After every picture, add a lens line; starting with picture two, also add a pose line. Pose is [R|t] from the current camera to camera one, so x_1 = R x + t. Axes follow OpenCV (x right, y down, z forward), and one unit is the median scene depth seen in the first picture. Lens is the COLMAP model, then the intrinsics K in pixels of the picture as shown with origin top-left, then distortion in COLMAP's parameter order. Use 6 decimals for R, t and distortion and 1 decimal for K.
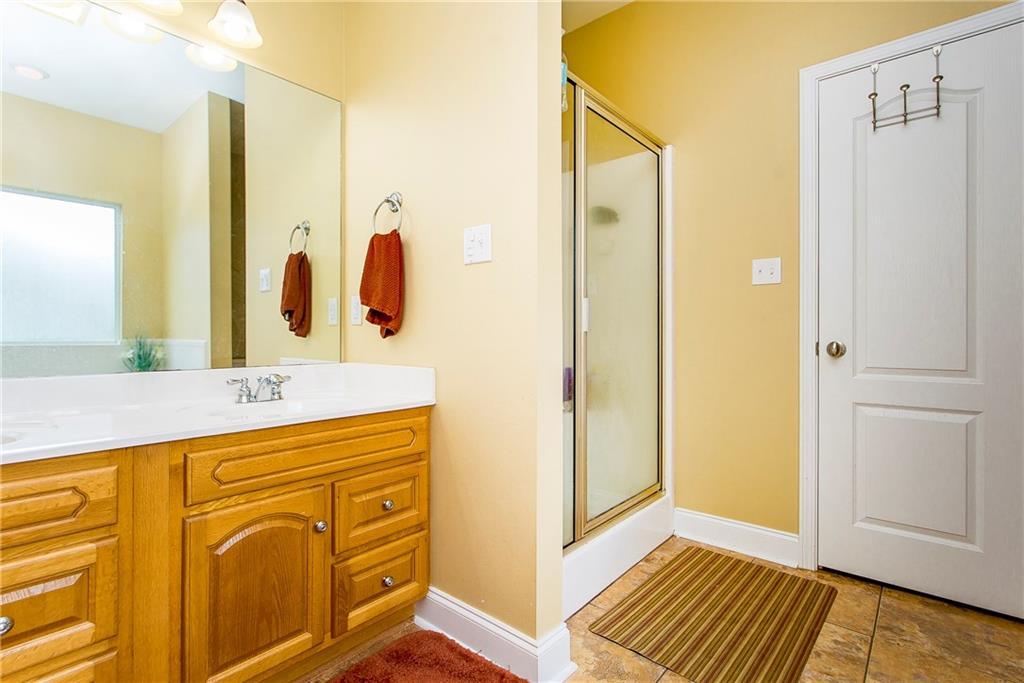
lens RADIAL K [[498.8, 0, 477.0], [0, 498.8, 337.2], [0, 0, 1]] dist [-0.002753, 0.000102]
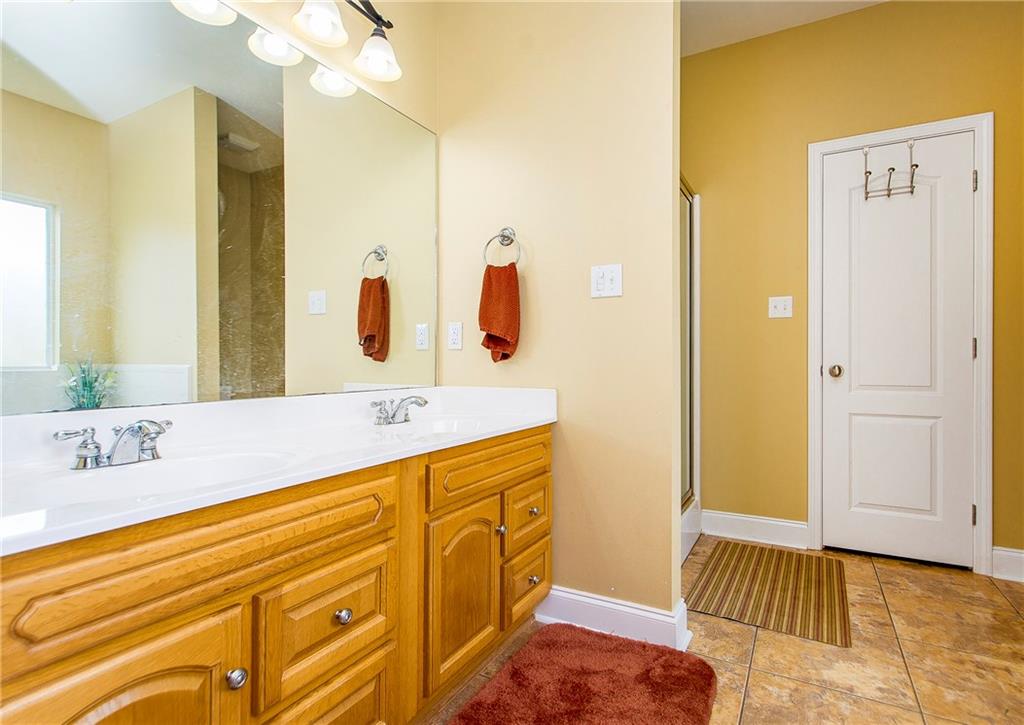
lens RADIAL K [[534.0, 0, 507.7], [0, 534.0, 361.7], [0, 0, 1]] dist [0.003402, -0.001397]
pose [[0.973084, -0.000174, 0.230450, -0.446615], [0.000434, 0.999999, -0.001079, 0.002343], [-0.230449, 0.001150, 0.973084, -0.133744]]
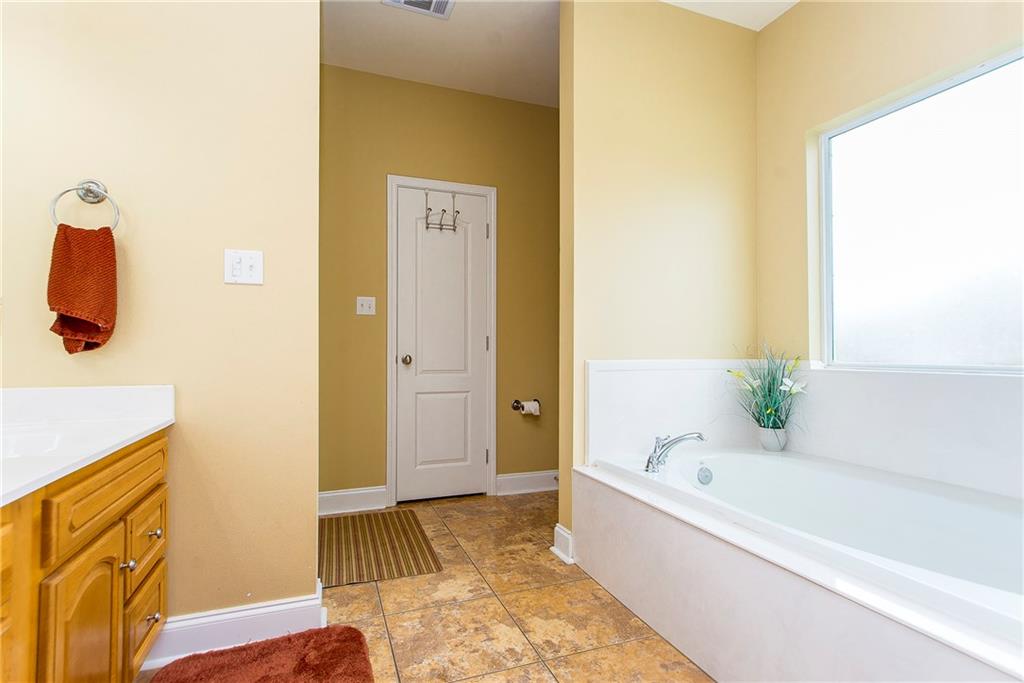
lens RADIAL K [[504.4, 0, 513.9], [0, 504.4, 344.6], [0, 0, 1]] dist [0.011688, 0.000133]
pose [[0.442569, 0.012511, 0.896647, -0.640383], [0.002416, 0.999882, -0.015144, 0.001441], [-0.896731, 0.008868, 0.442486, -0.013963]]
